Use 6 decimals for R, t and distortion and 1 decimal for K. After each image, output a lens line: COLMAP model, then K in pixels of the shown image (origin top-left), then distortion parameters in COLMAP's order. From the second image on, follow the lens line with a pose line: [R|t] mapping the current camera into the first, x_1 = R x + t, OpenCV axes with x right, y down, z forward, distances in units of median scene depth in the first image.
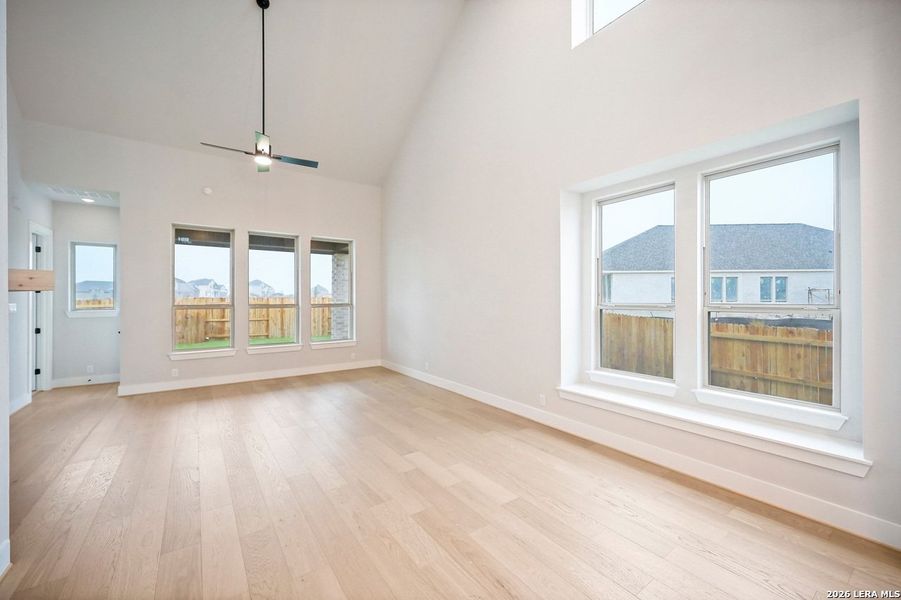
lens RADIAL K [[386.1, 0, 438.5], [0, 386.1, 299.2], [0, 0, 1]] dist [0.054061, -0.000156]
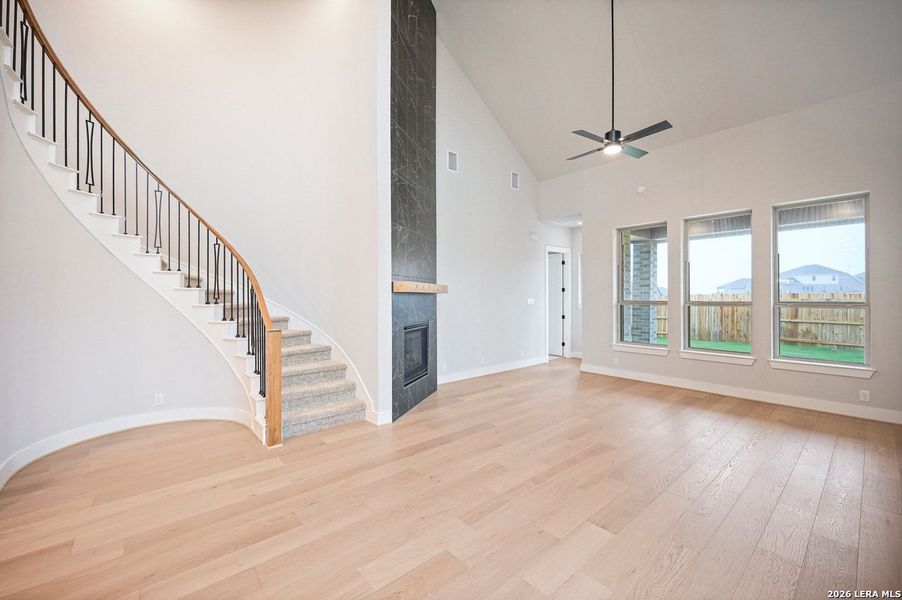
lens RADIAL K [[367.3, 0, 436.5], [0, 367.3, 297.0], [0, 0, 1]] dist [0.022092, 0.000035]
pose [[0.121850, 0.000959, -0.992548, 0.297359], [0.004658, 0.999988, 0.001538, -0.000761], [0.992538, -0.004811, 0.121844, 0.358251]]
